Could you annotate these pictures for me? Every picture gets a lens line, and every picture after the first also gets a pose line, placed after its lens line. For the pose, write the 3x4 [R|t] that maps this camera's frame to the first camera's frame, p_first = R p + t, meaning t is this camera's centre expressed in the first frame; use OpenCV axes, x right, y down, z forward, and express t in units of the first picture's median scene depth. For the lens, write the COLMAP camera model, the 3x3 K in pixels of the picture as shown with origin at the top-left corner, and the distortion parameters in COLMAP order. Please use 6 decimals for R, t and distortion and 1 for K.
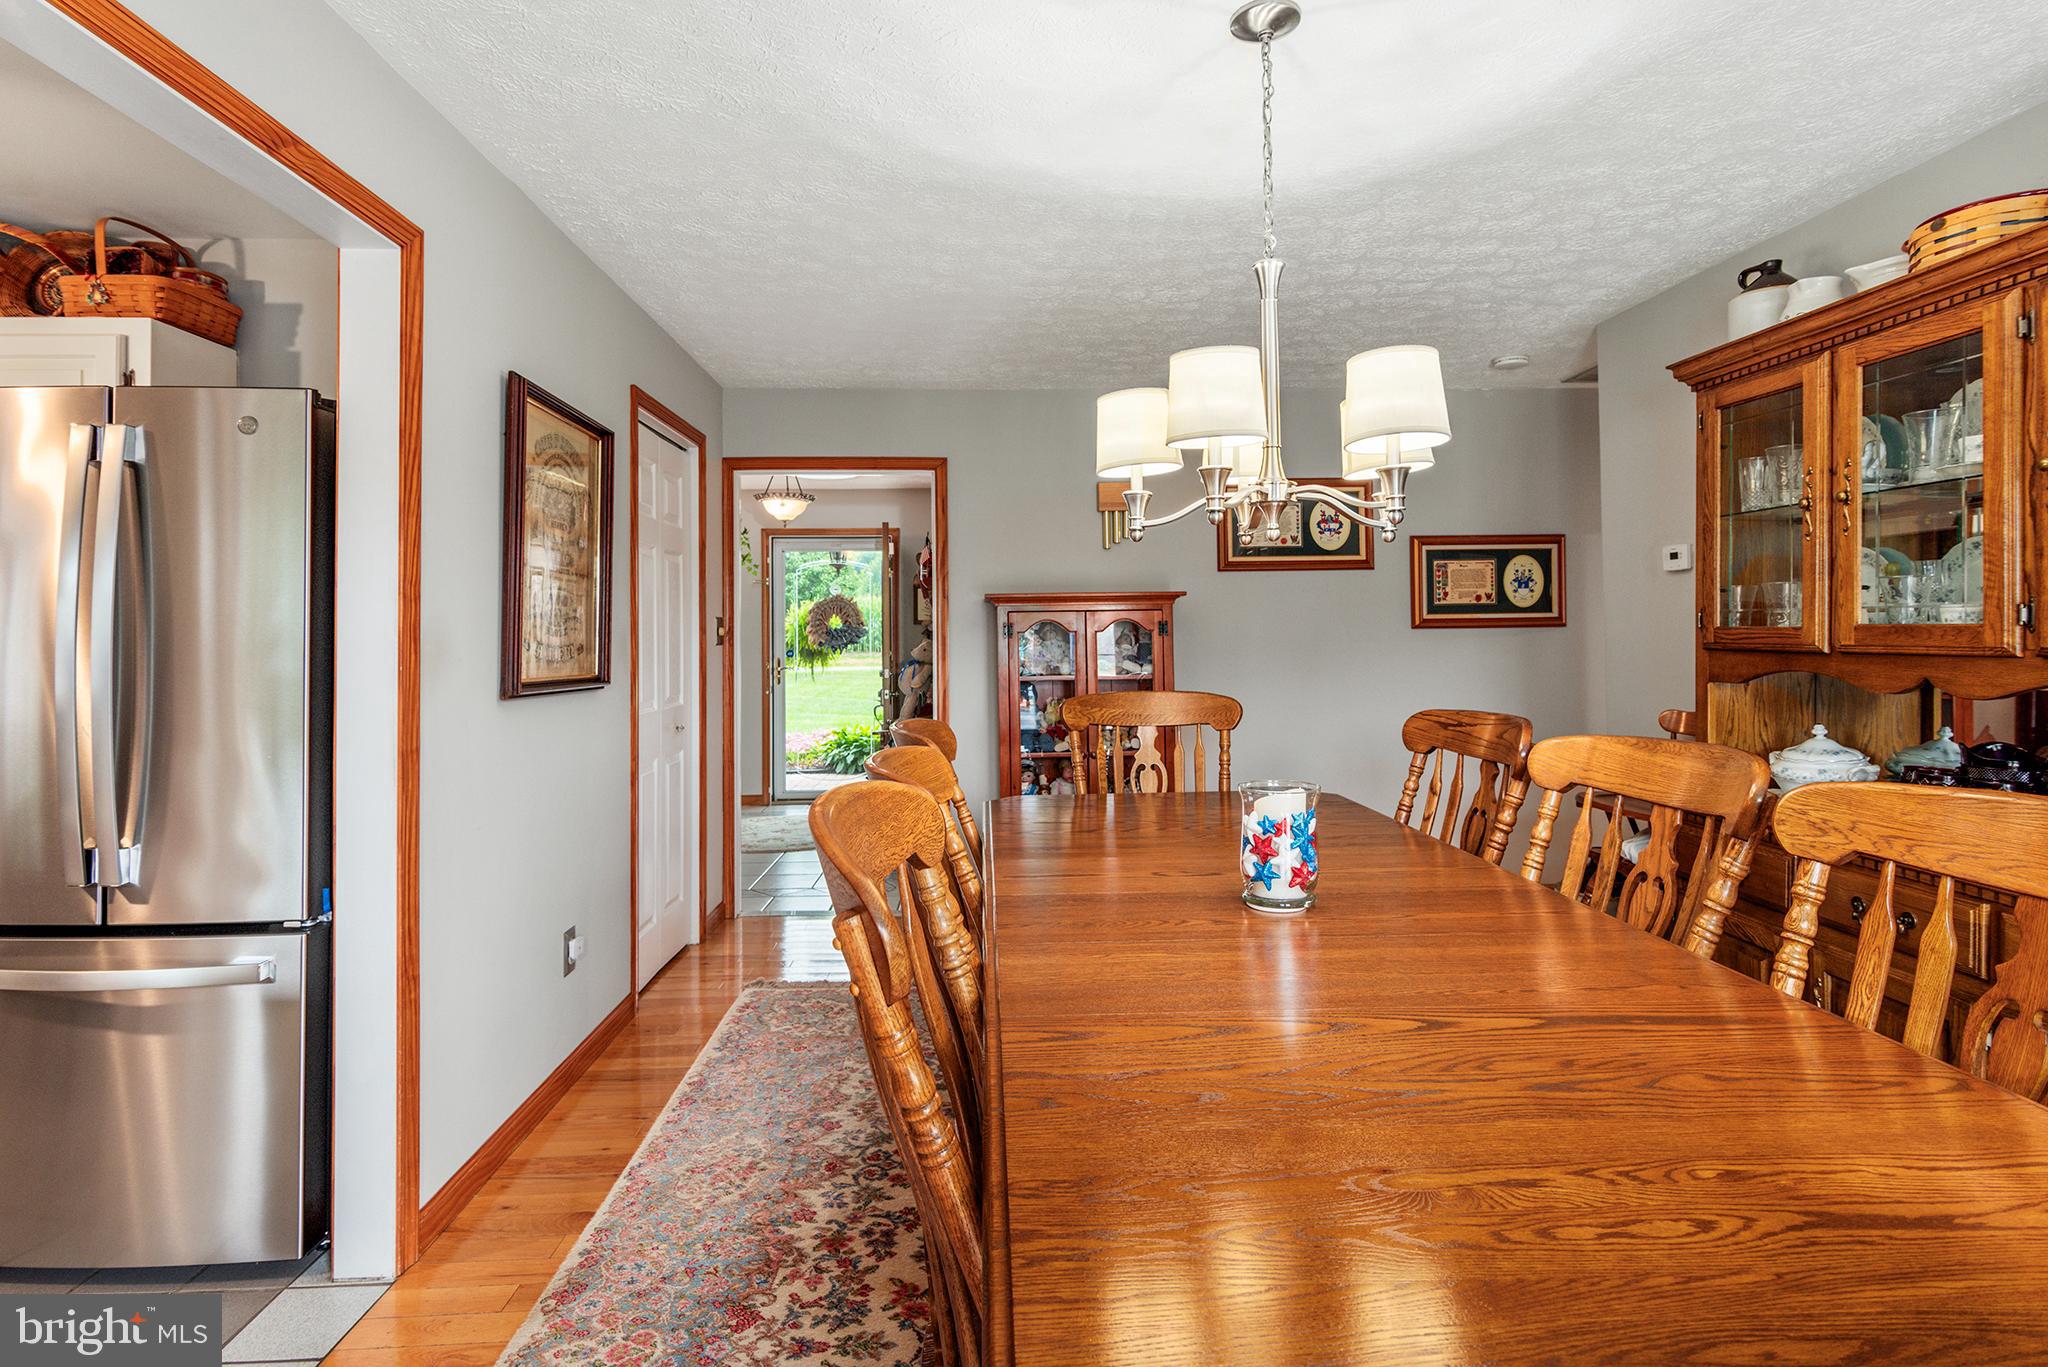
lens RADIAL K [[1036.6, 0, 1019.6], [0, 1036.6, 633.2], [0, 0, 1]] dist [0.000375, -0.000084]
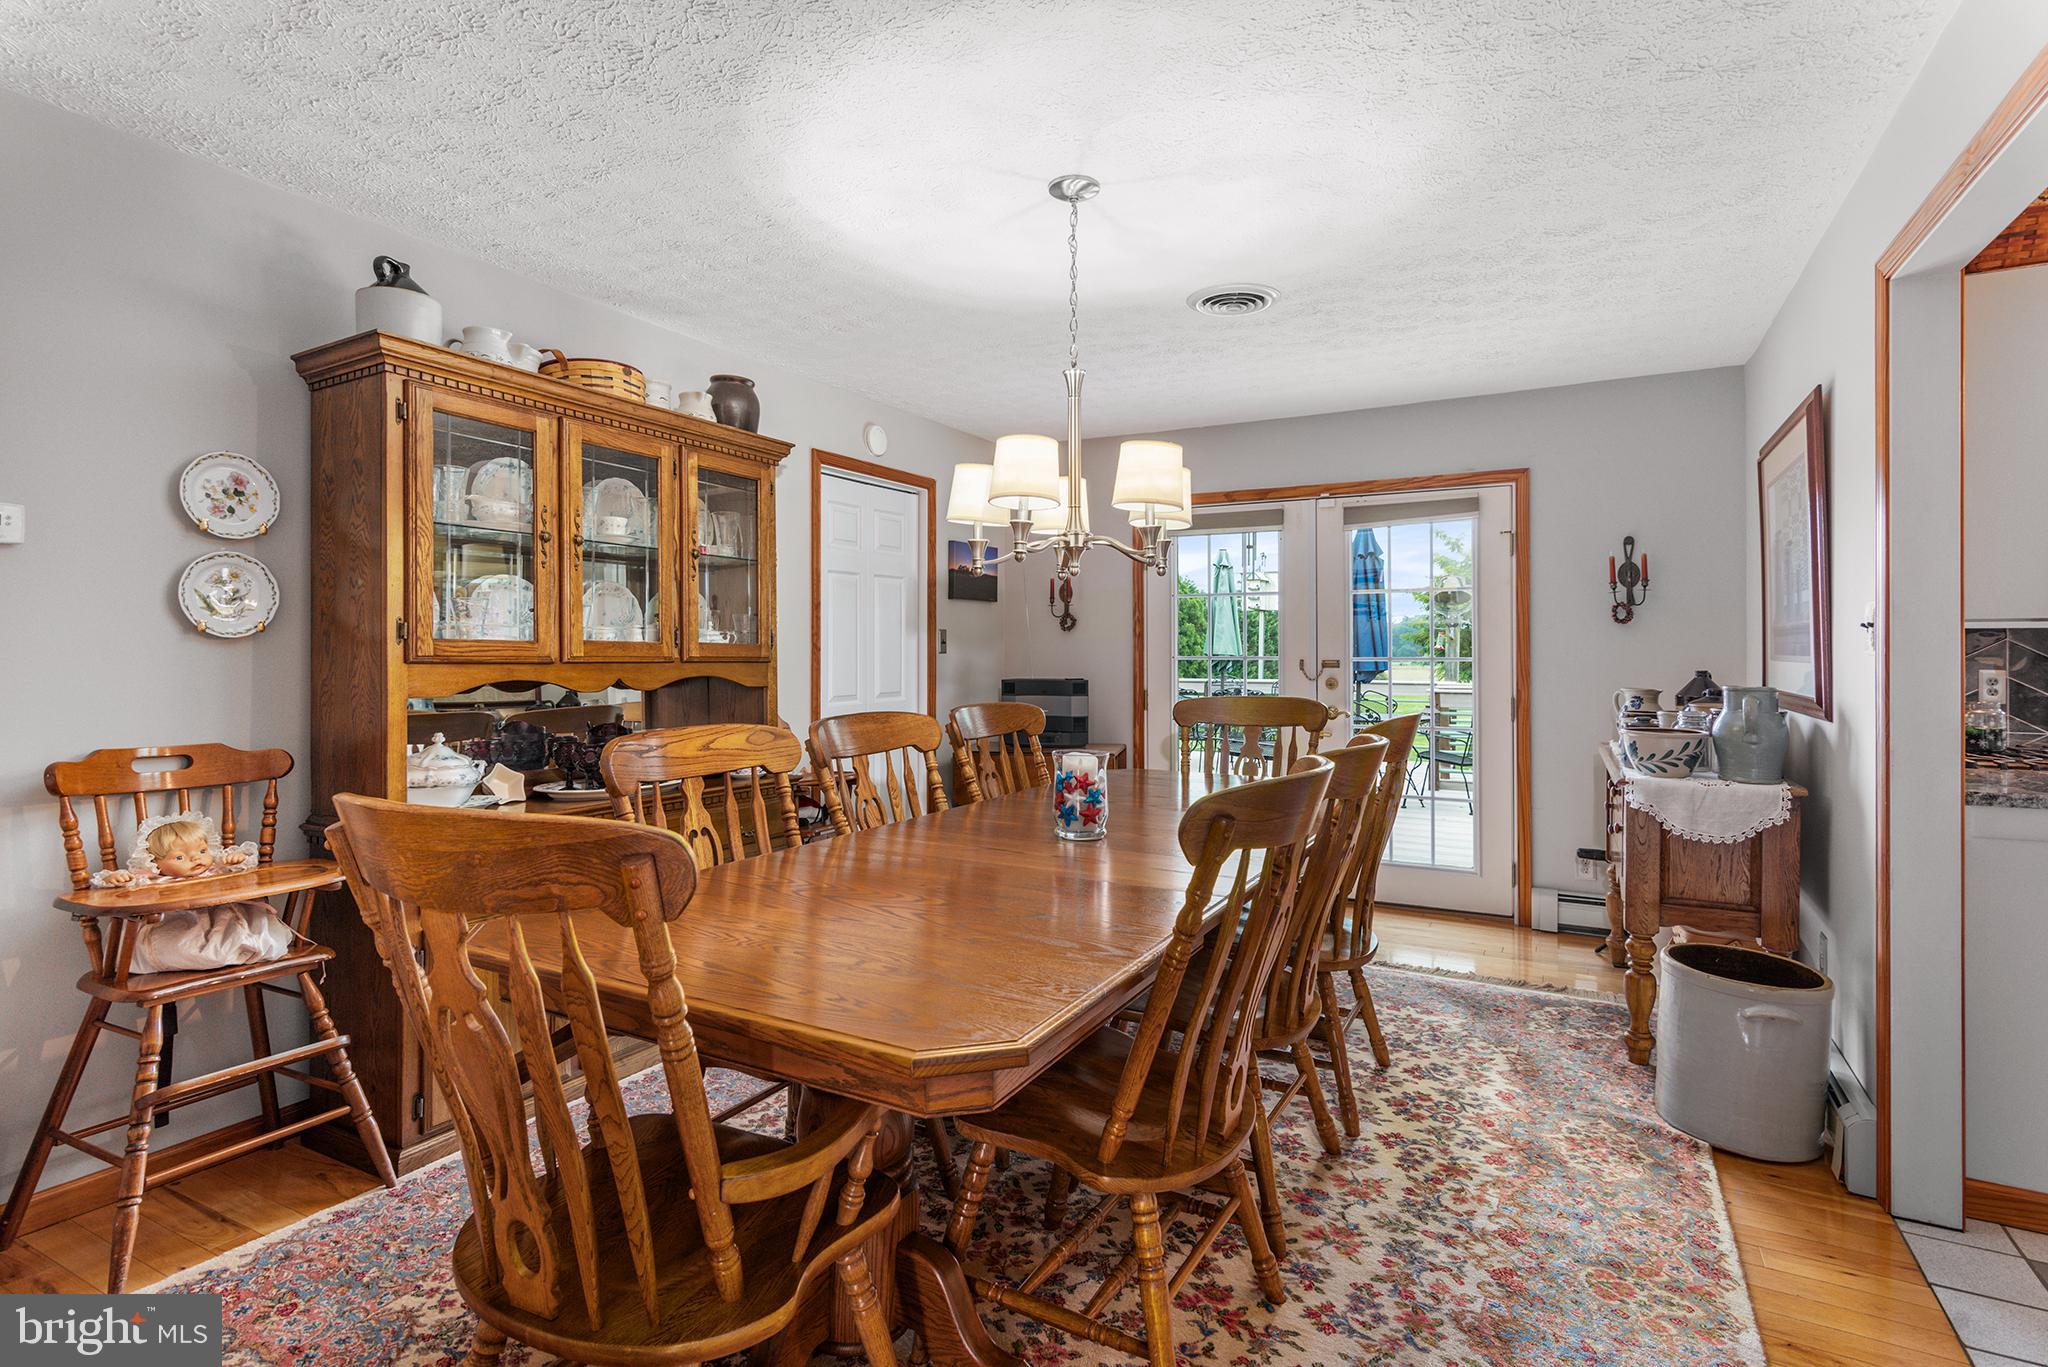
lens RADIAL K [[999.3, 0, 1020.3], [0, 999.3, 653.9], [0, 0, 1]] dist [0.000322, 0.000146]
pose [[-0.854276, 0.002315, 0.519814, -0.338577], [-0.000221, 0.999988, -0.004818, 0.016665], [-0.519820, -0.004230, -0.854266, 1.937539]]
